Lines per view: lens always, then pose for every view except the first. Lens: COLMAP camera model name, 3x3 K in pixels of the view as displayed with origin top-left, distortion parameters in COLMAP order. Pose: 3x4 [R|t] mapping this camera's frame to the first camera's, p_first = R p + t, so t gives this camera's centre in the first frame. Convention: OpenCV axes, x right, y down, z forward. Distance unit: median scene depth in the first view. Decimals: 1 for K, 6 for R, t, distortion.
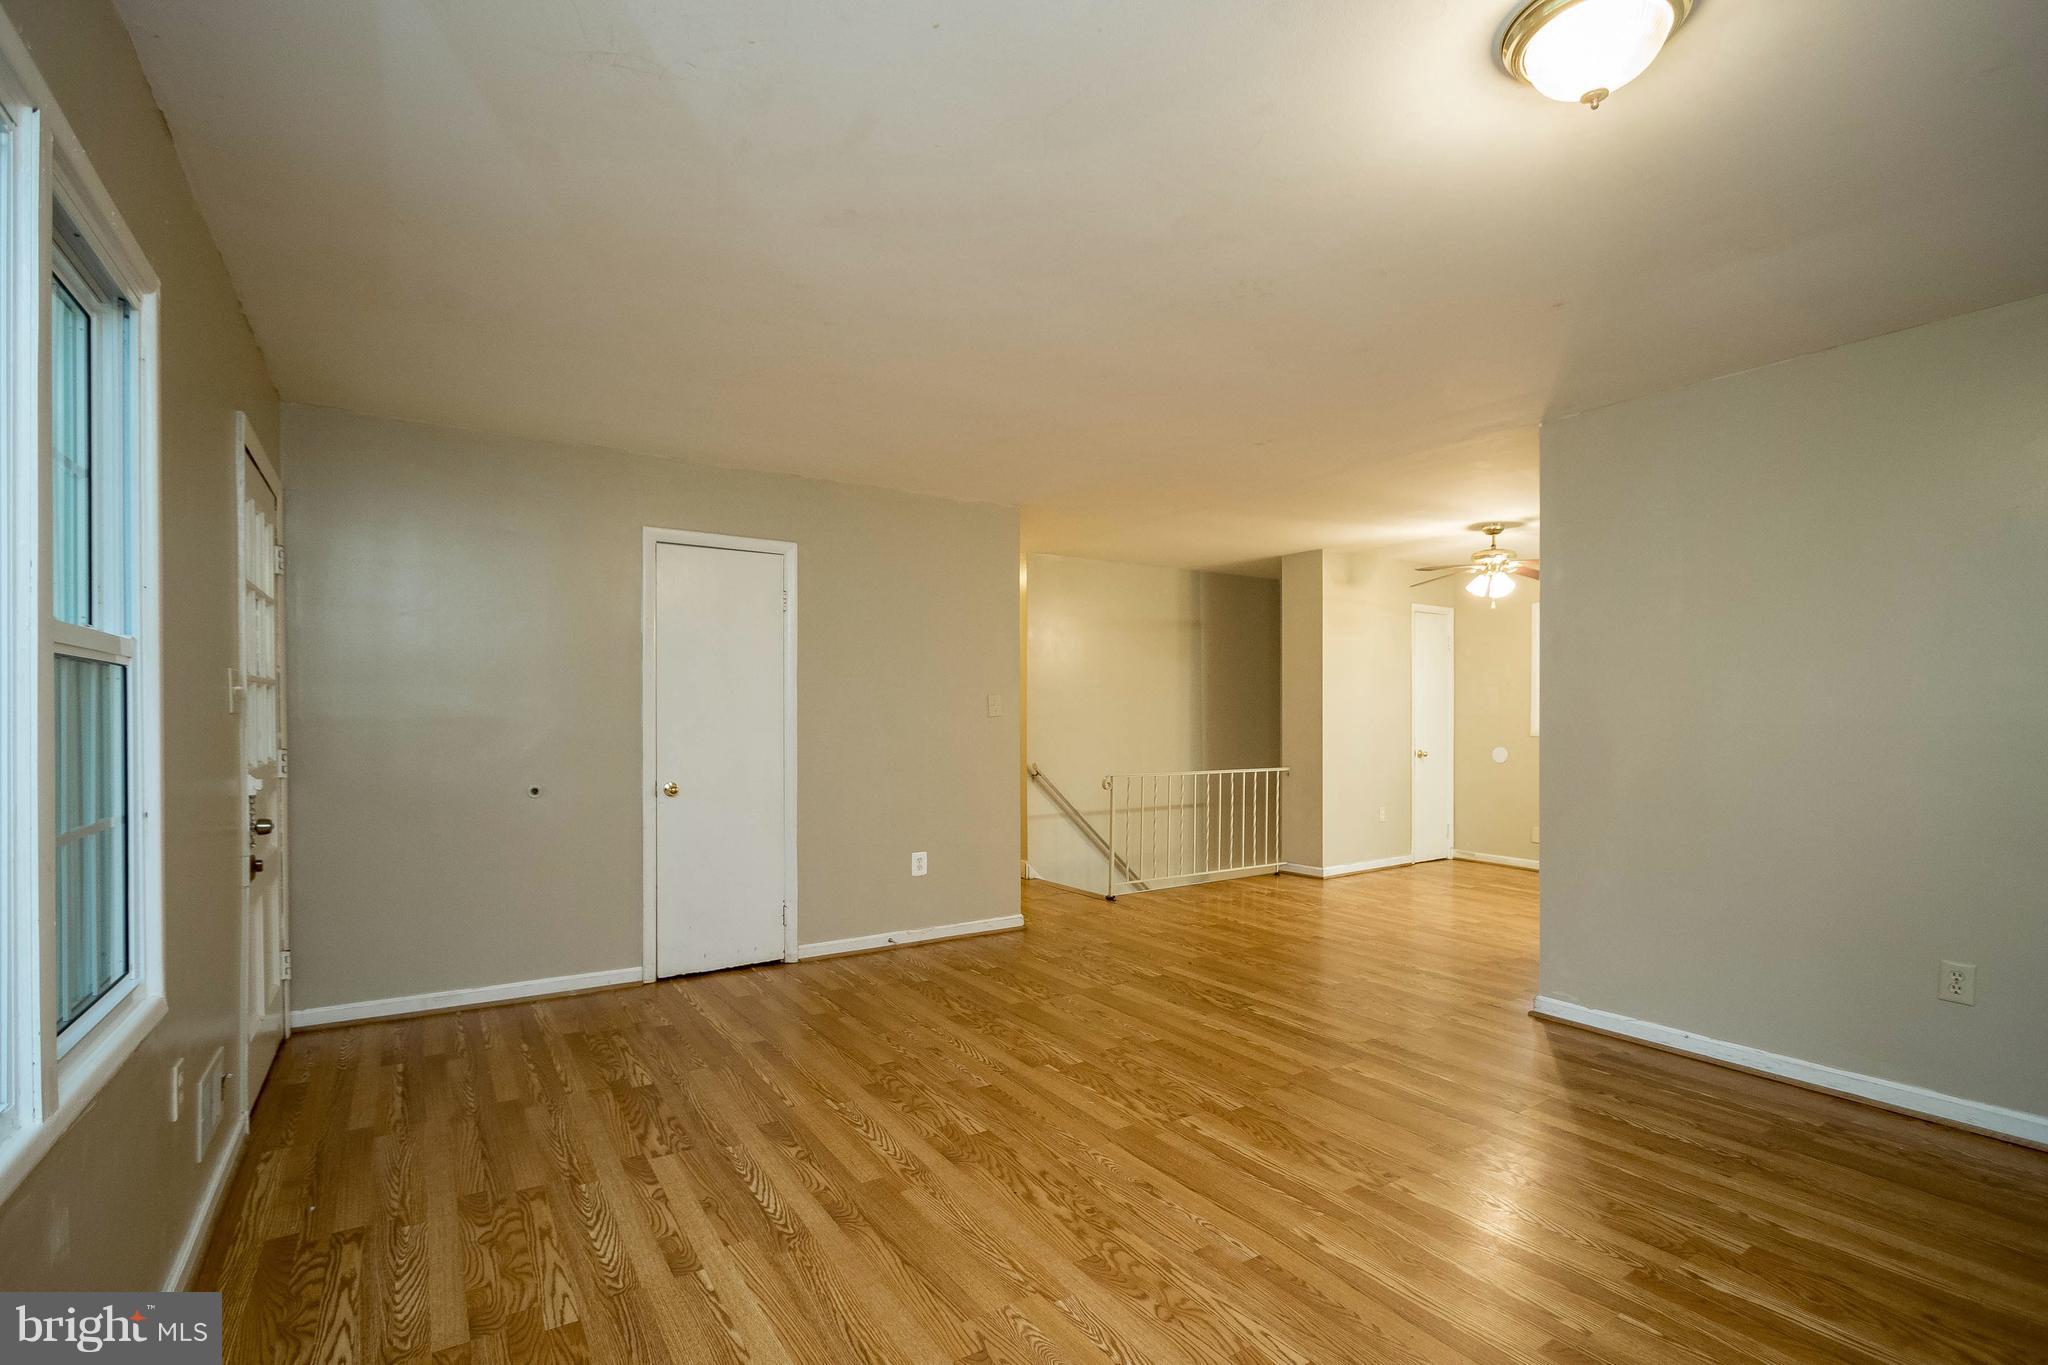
lens RADIAL K [[937.4, 0, 1014.8], [0, 937.4, 710.1], [0, 0, 1]] dist [-0.012400, 0.000068]
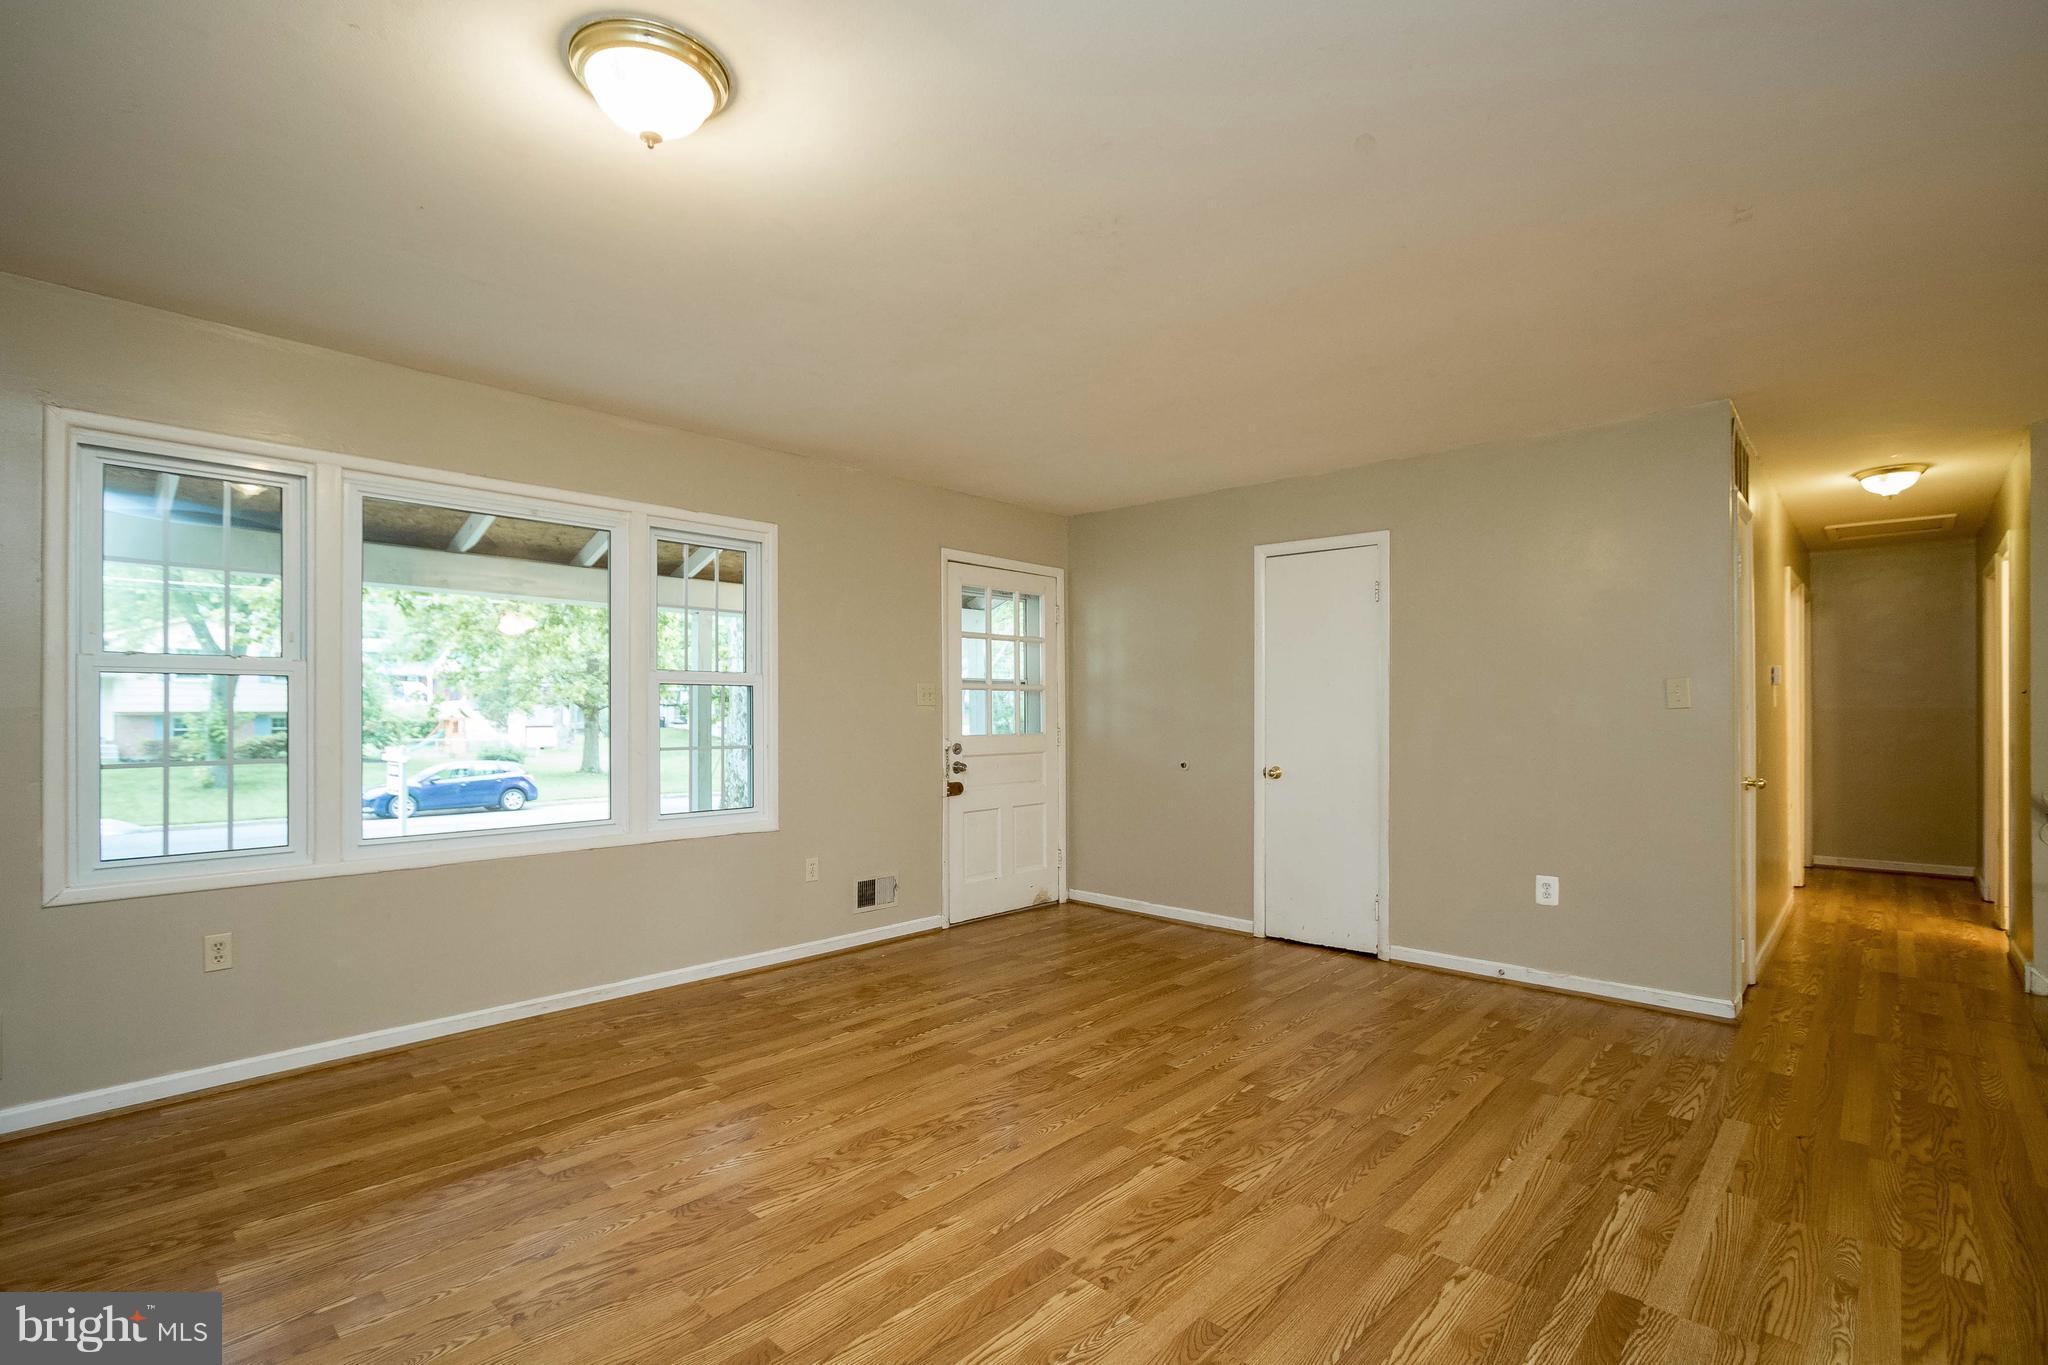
lens RADIAL K [[937.4, 0, 1014.8], [0, 937.4, 710.1], [0, 0, 1]] dist [-0.012400, 0.000068]
pose [[0.237841, -0.001116, -0.971304, 0.885548], [0.005467, 0.999985, 0.000190, 0.009248], [0.971289, -0.005355, 0.237843, 0.566285]]
